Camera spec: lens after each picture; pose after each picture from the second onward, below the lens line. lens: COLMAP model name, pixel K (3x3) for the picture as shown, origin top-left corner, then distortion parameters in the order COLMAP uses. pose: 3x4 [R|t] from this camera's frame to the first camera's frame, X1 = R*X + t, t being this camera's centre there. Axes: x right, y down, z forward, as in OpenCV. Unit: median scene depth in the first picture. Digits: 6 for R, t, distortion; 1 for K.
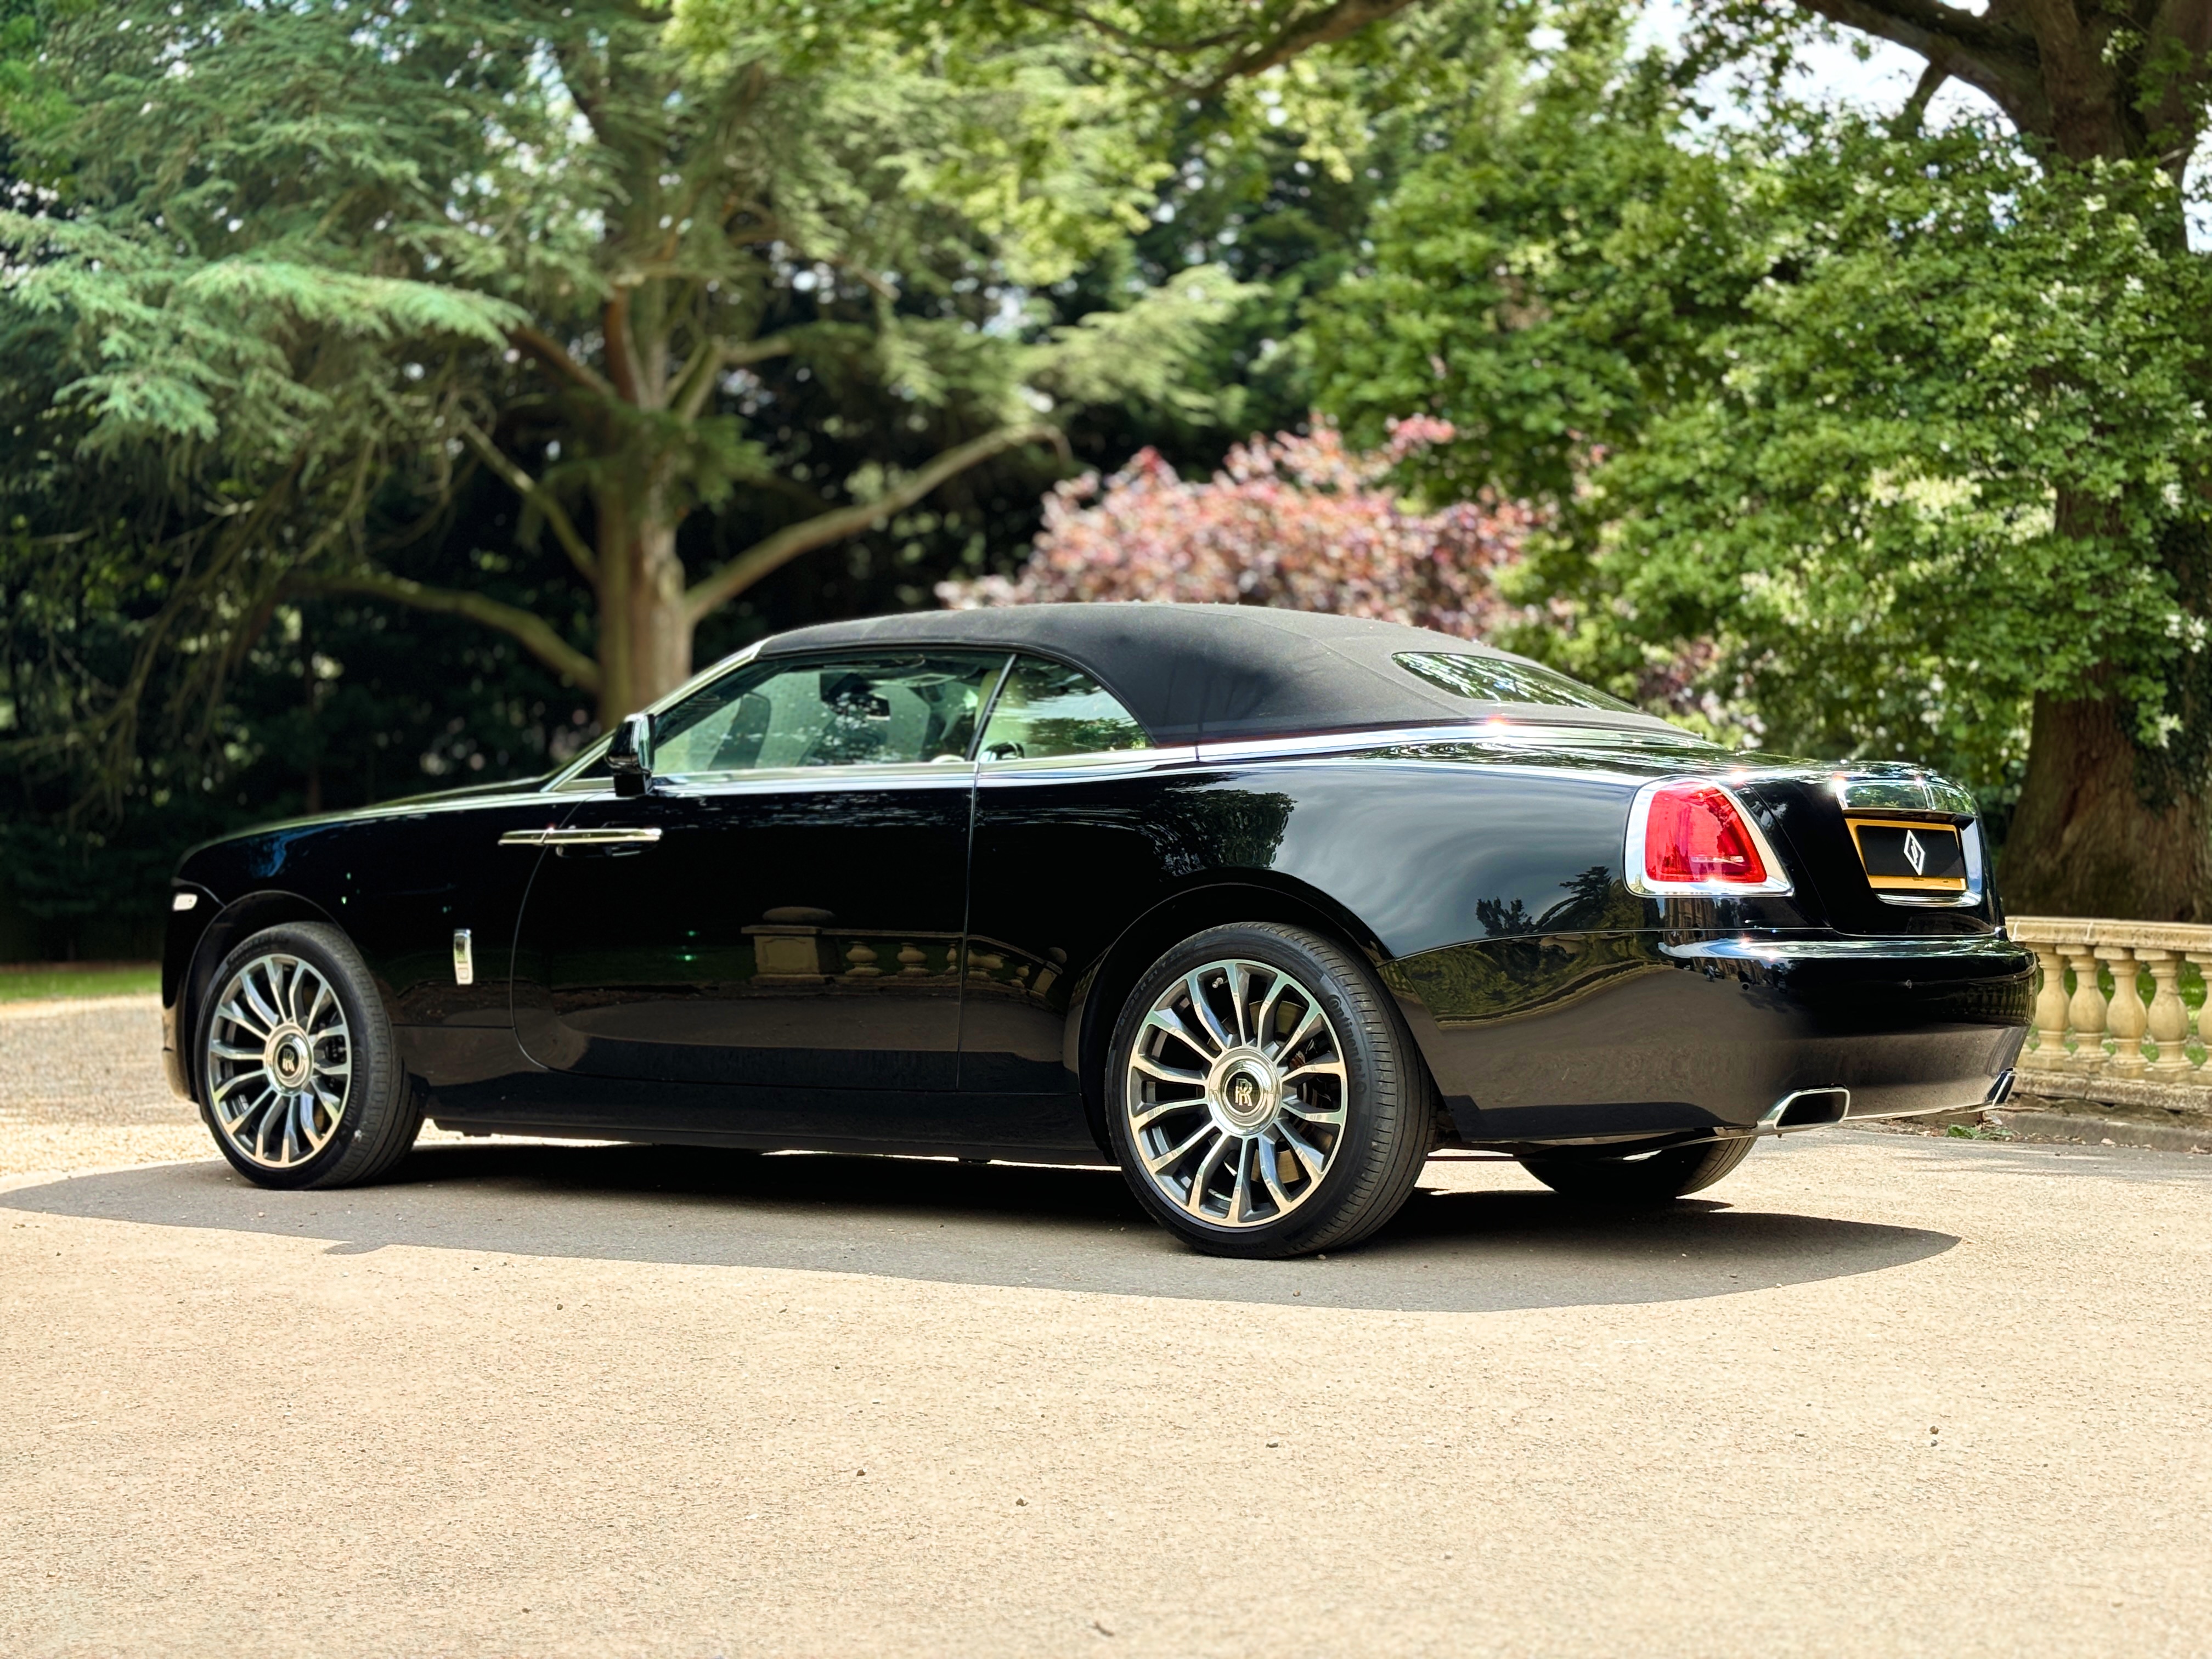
lens RADIAL K [[3461.5, 0, 1096.0], [0, 3461.5, 768.8], [0, 0, 1]] dist [0.265007, -1.115107]
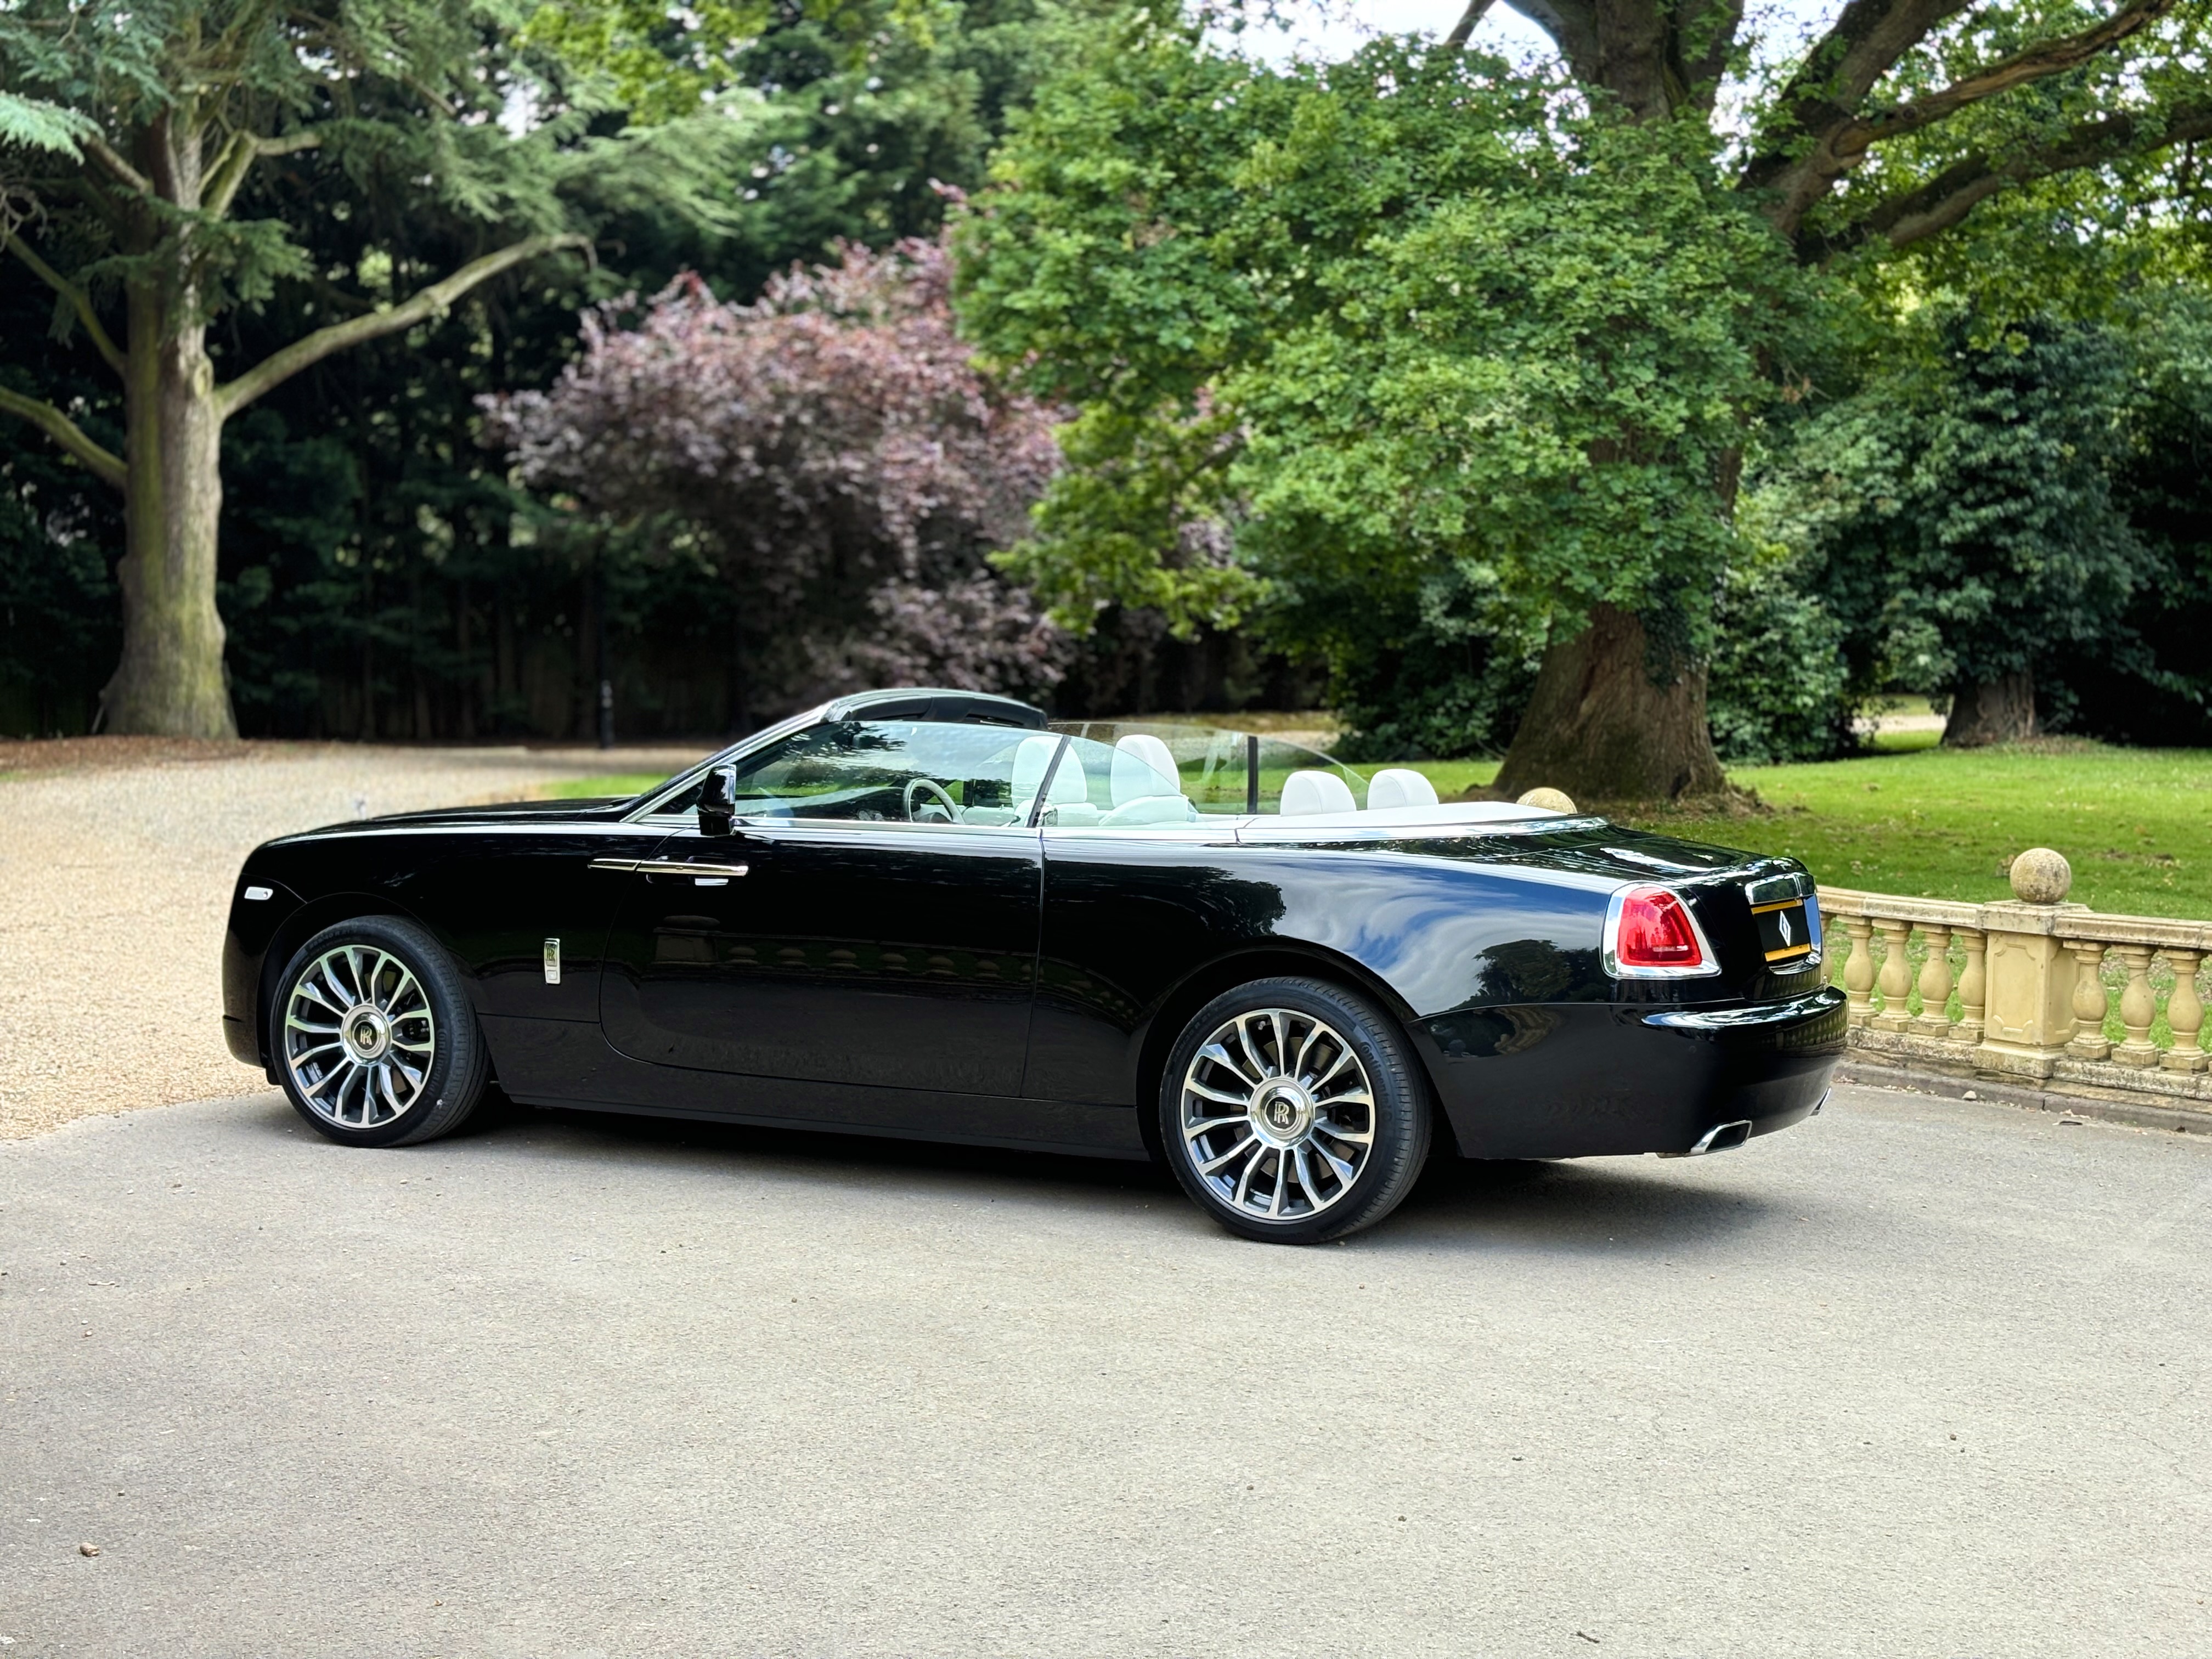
lens RADIAL K [[3461.5, 0, 1096.0], [0, 3461.5, 768.8], [0, 0, 1]] dist [0.265007, -1.115107]
pose [[0.983408, 0.018922, 0.180416, -0.090577], [-0.032479, 0.996841, 0.072485, -0.043108], [-0.178474, -0.077142, 0.980916, -0.077141]]
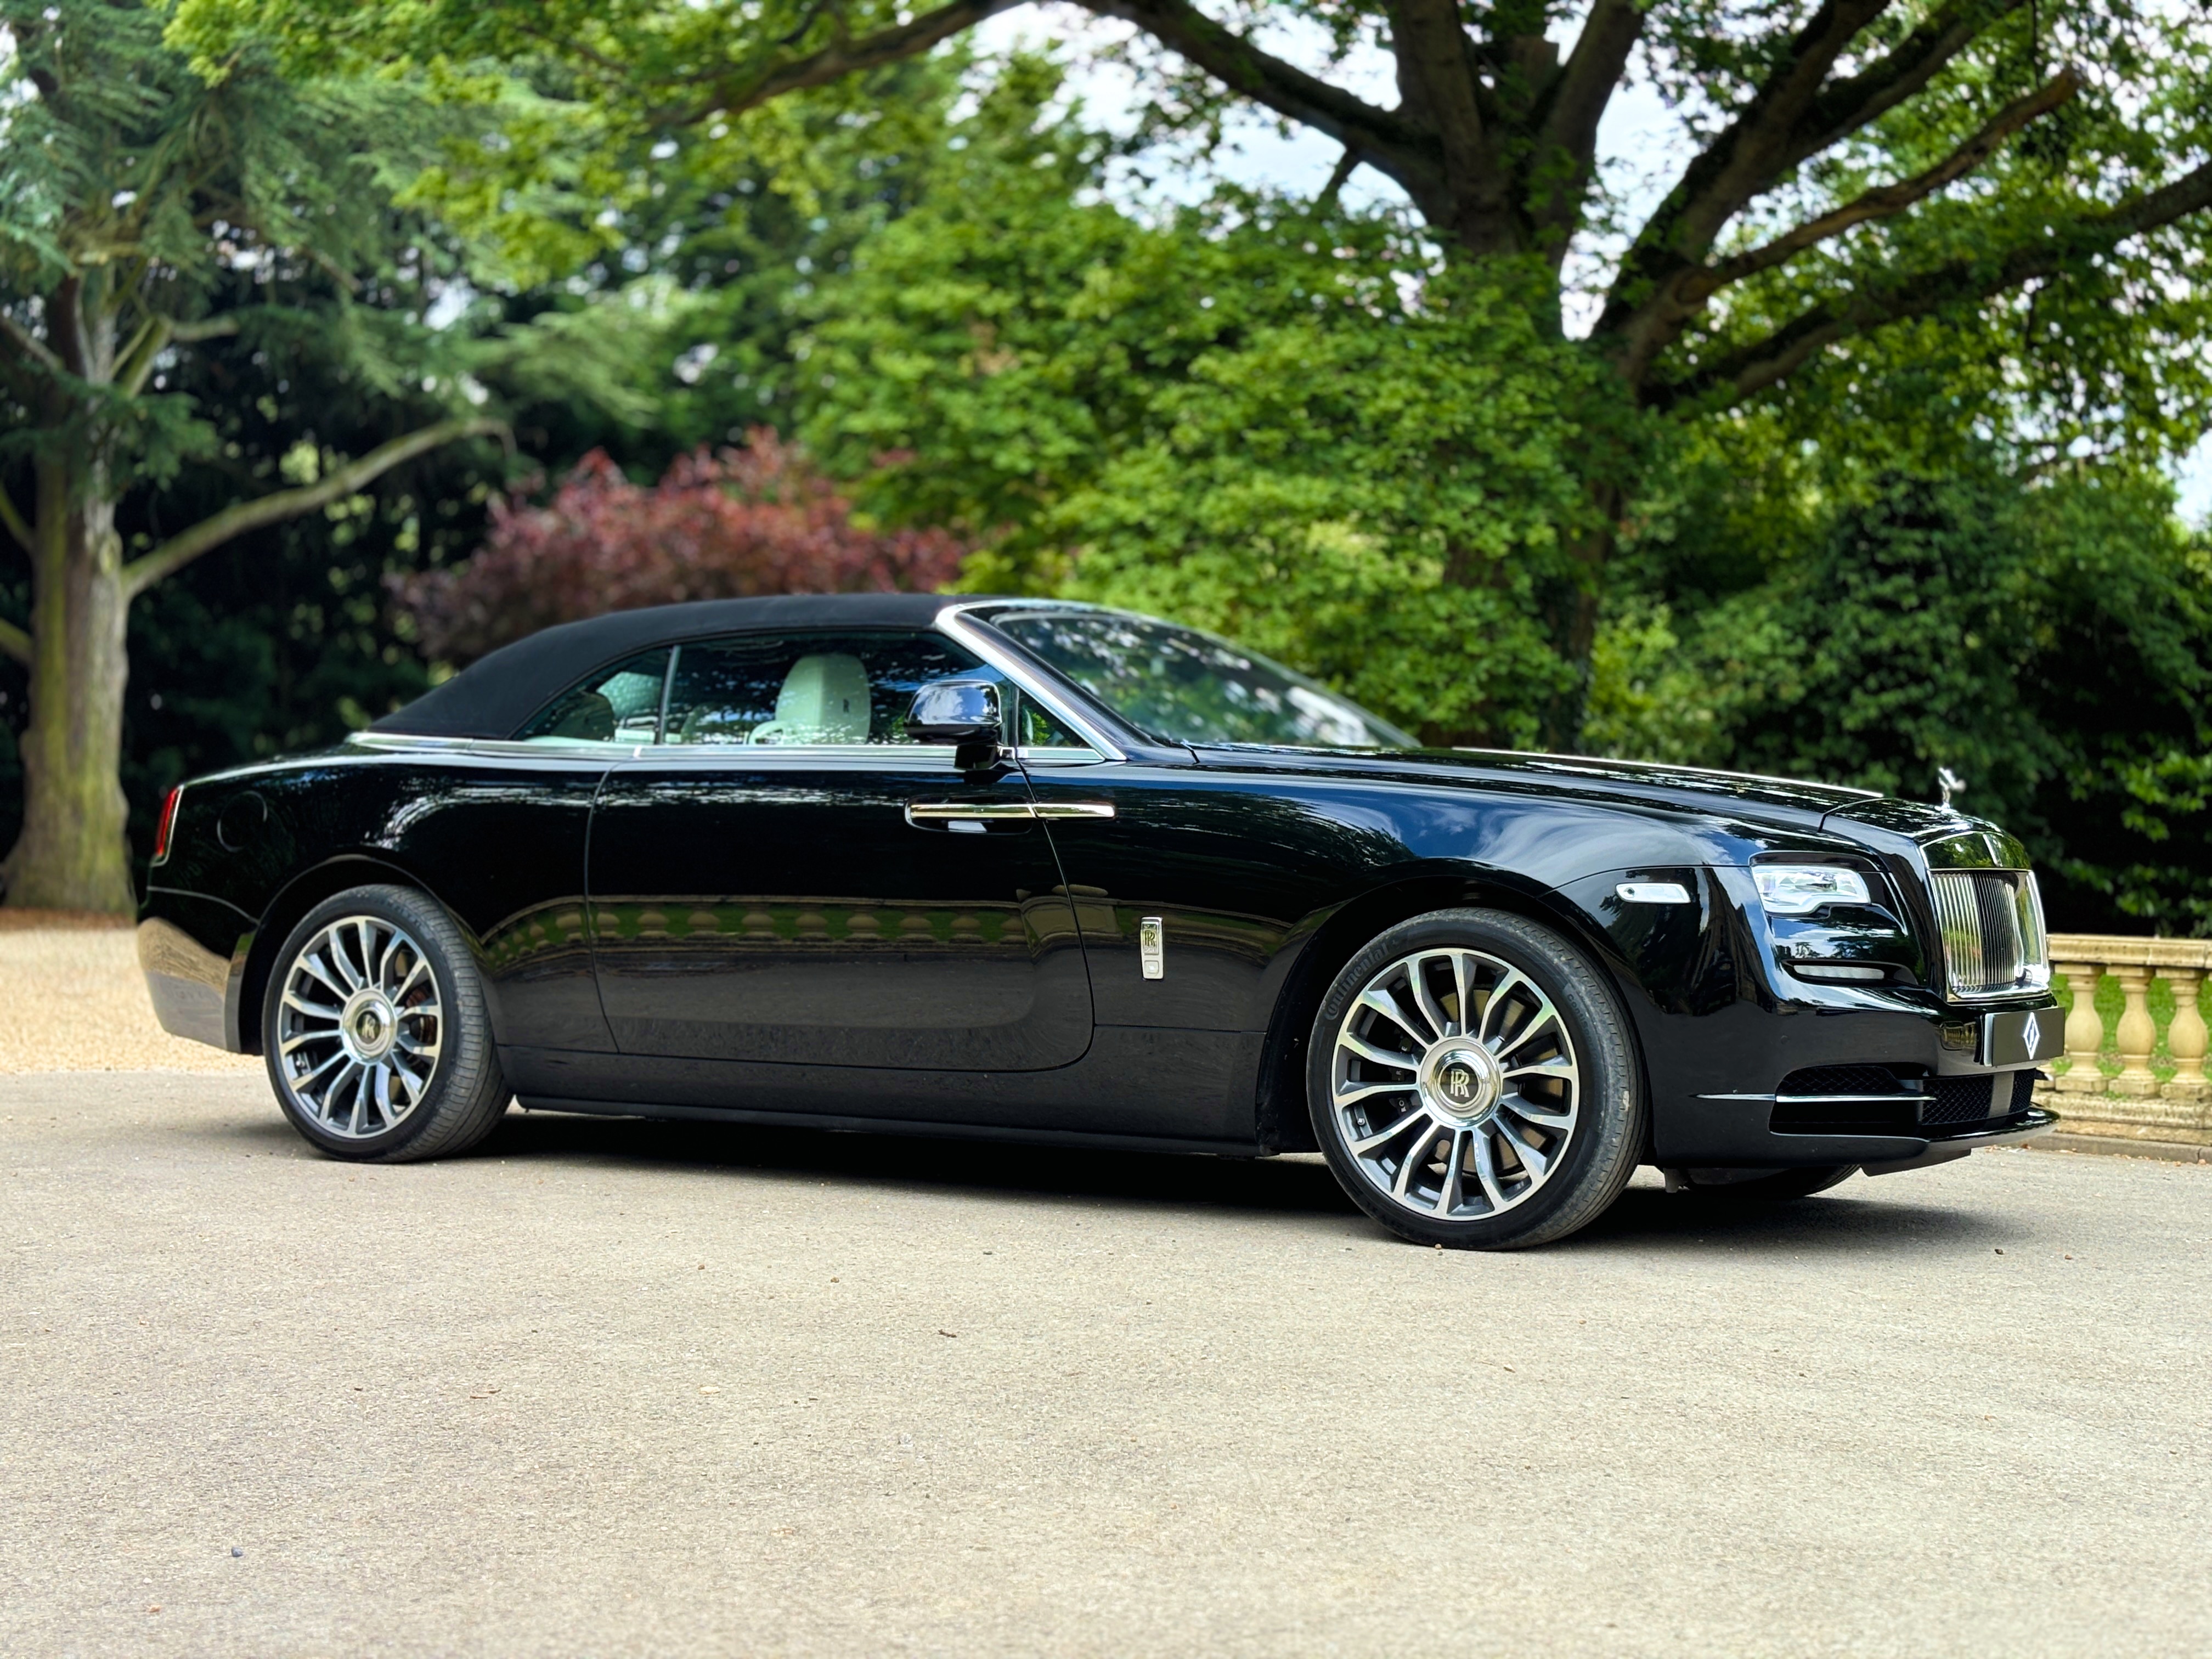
lens RADIAL K [[3461.5, 0, 1096.0], [0, 3461.5, 768.8], [0, 0, 1]] dist [0.265007, -1.115107]
pose [[0.983197, 0.034769, 0.179208, -0.039778], [-0.035050, 0.999384, -0.001600, -0.000768], [-0.179153, -0.004709, 0.983810, -0.091381]]
